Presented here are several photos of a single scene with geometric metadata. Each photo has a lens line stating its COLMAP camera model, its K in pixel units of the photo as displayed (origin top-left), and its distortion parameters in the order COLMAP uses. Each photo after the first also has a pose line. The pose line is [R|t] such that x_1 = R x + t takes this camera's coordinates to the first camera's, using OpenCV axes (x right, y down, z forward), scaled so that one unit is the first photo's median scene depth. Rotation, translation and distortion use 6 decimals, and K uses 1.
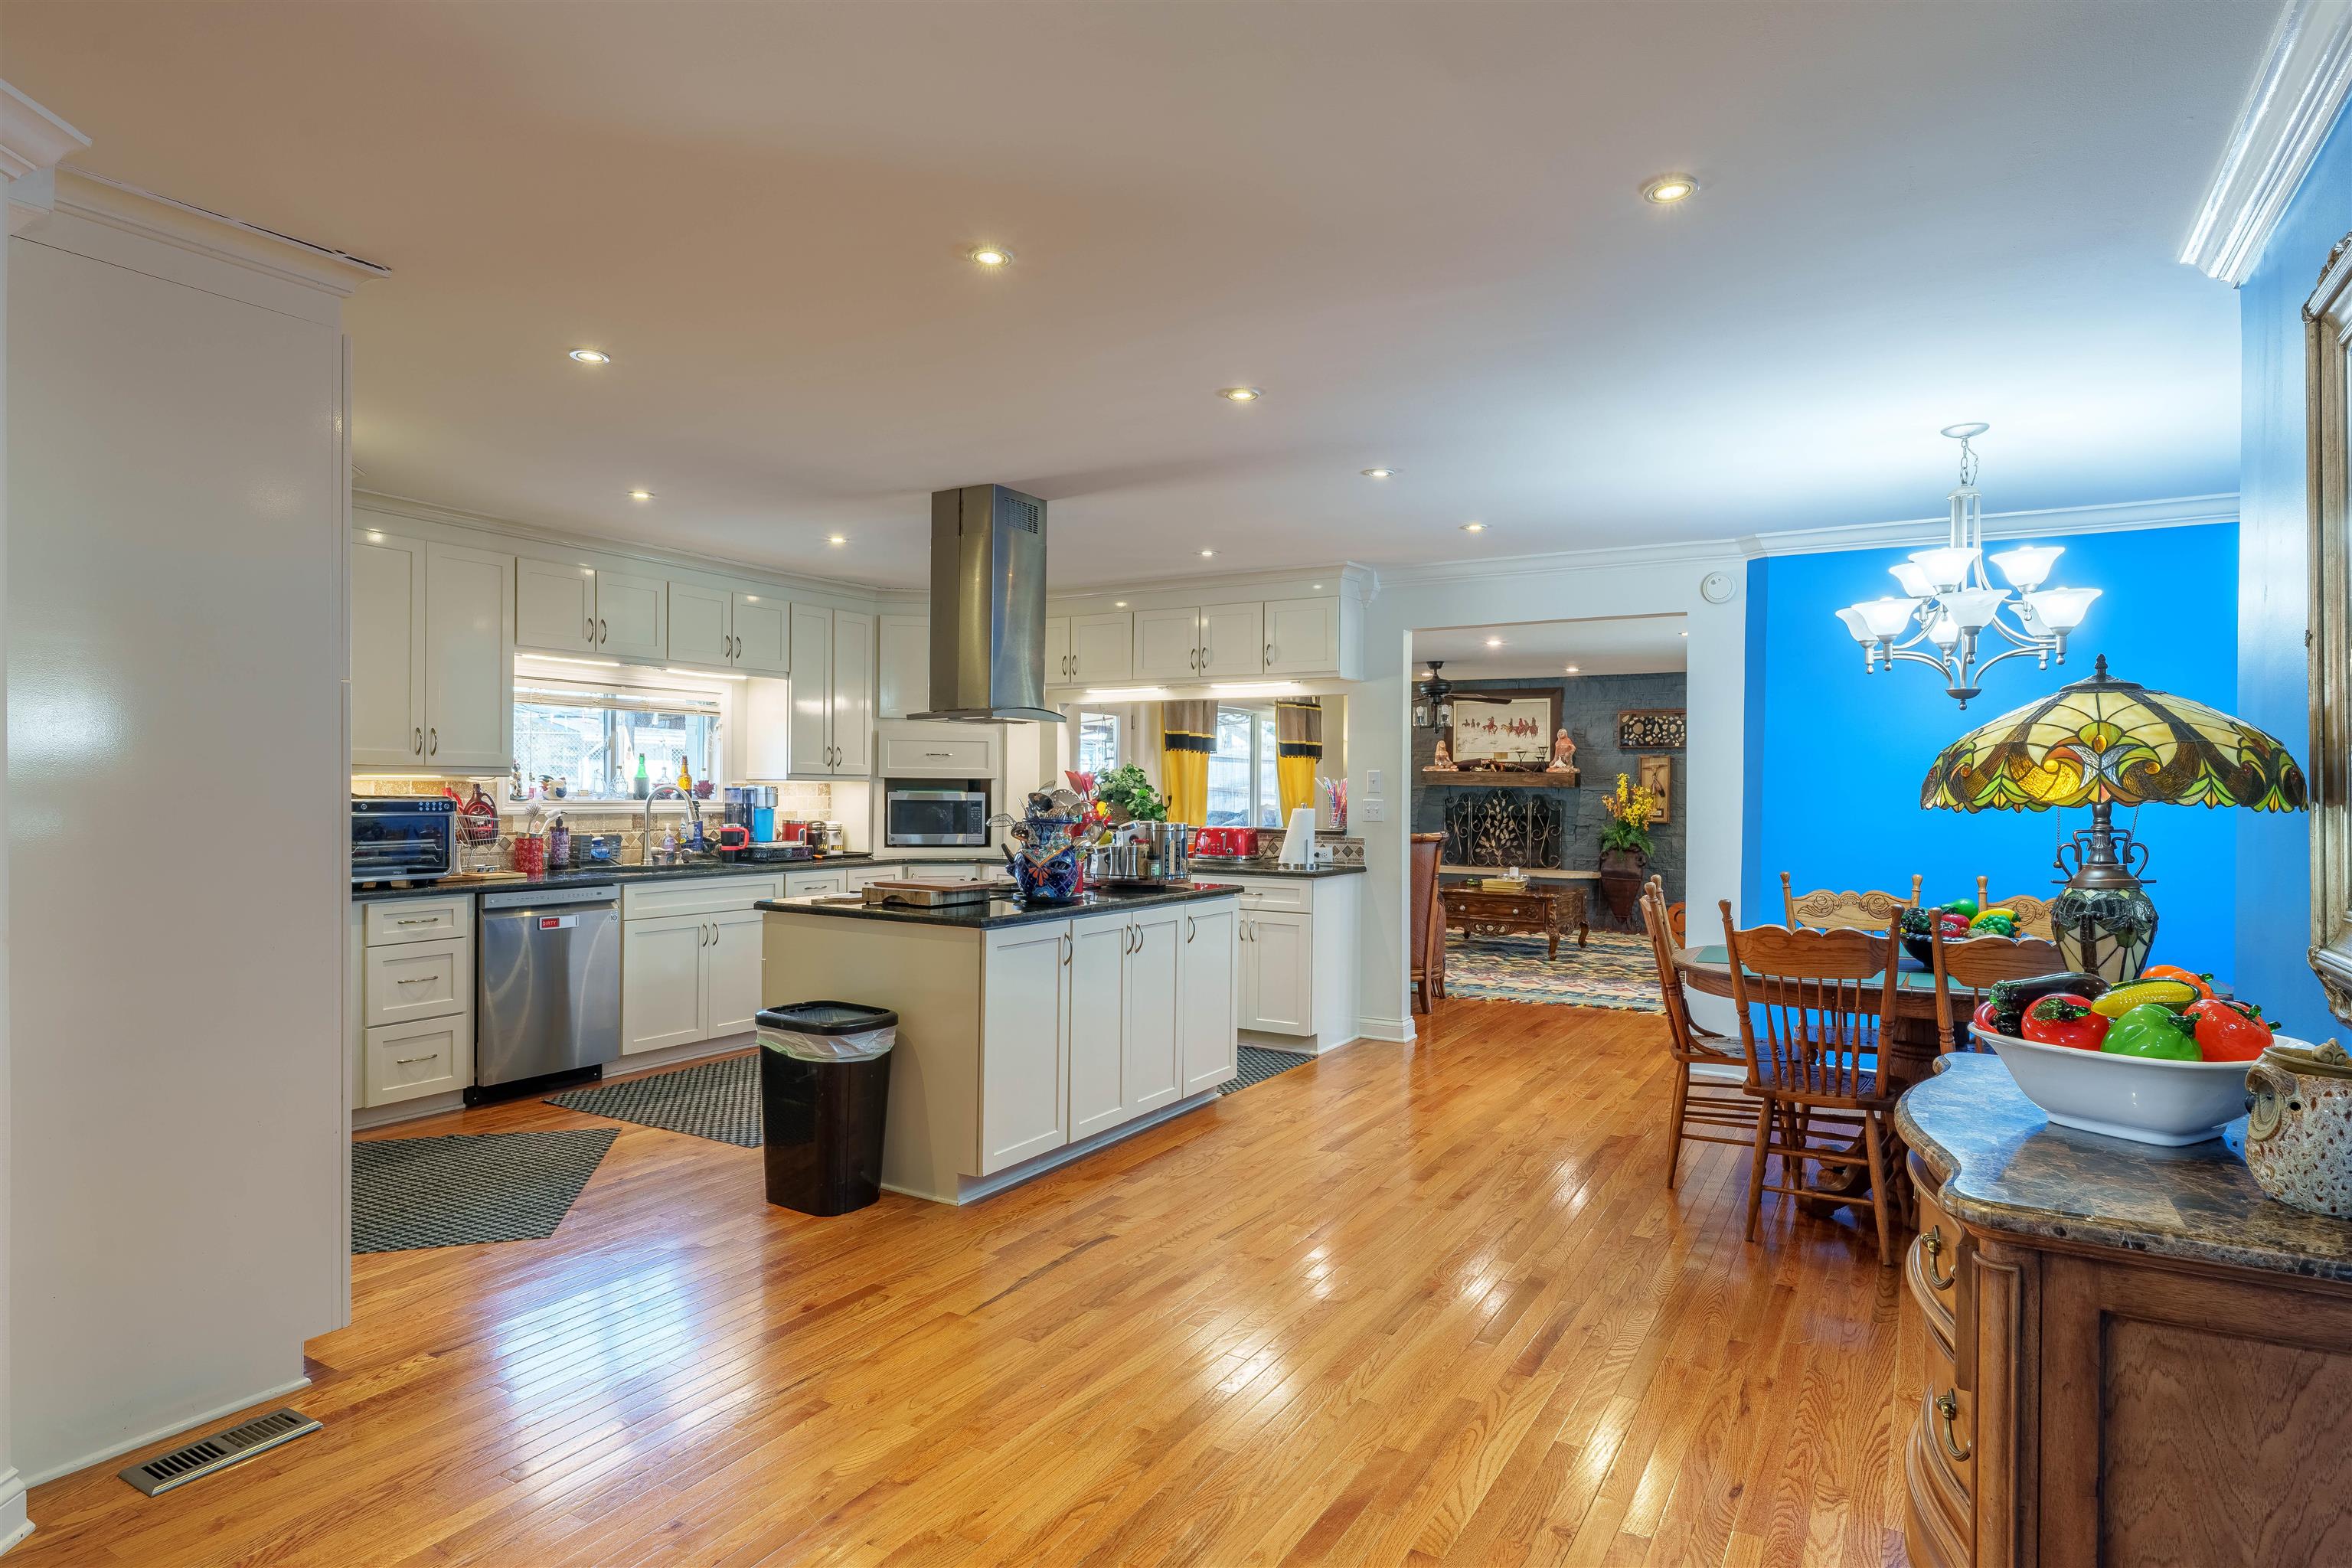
lens RADIAL K [[1297.6, 0, 1176.9], [0, 1297.6, 785.6], [0, 0, 1]] dist [-0.002824, -0.000162]
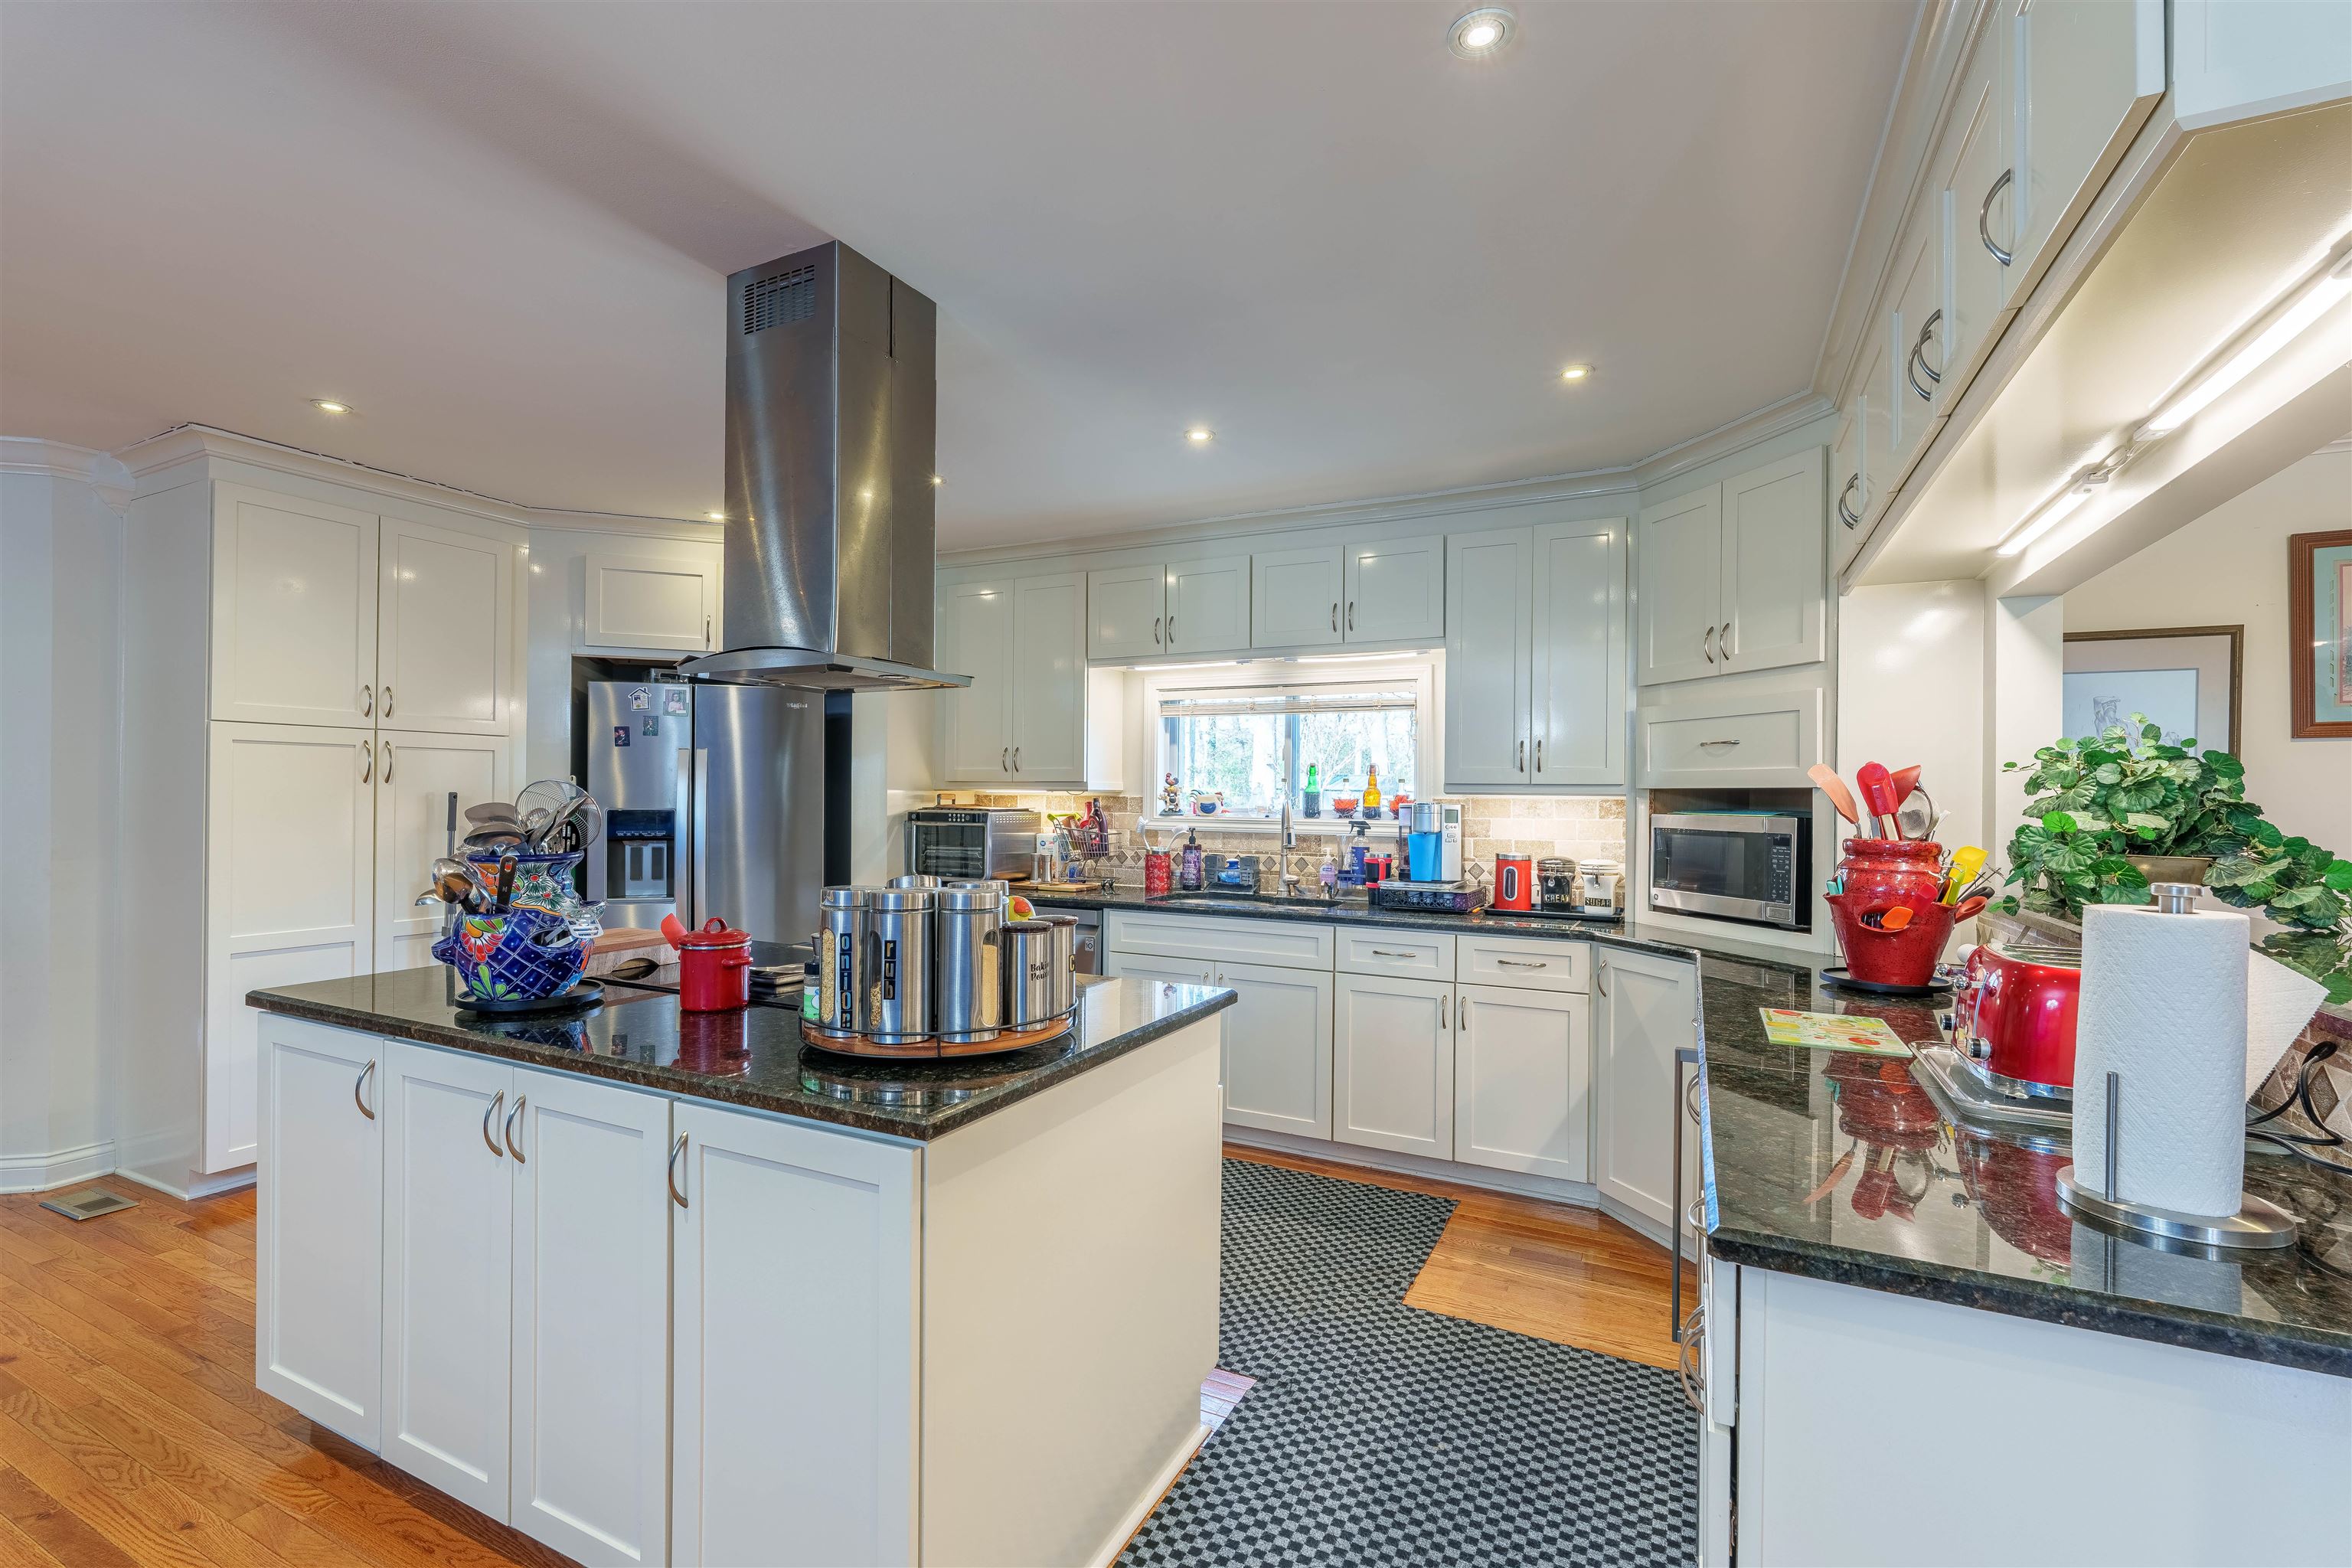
lens RADIAL K [[1033.3, 0, 1176.7], [0, 1033.3, 784.4], [0, 0, 1]] dist [-0.001169, 0.000596]
pose [[0.075918, -0.017912, -0.996953, 0.236719], [-0.007249, 0.999802, -0.018515, 0.002041], [0.997088, 0.008633, 0.075773, 0.820686]]
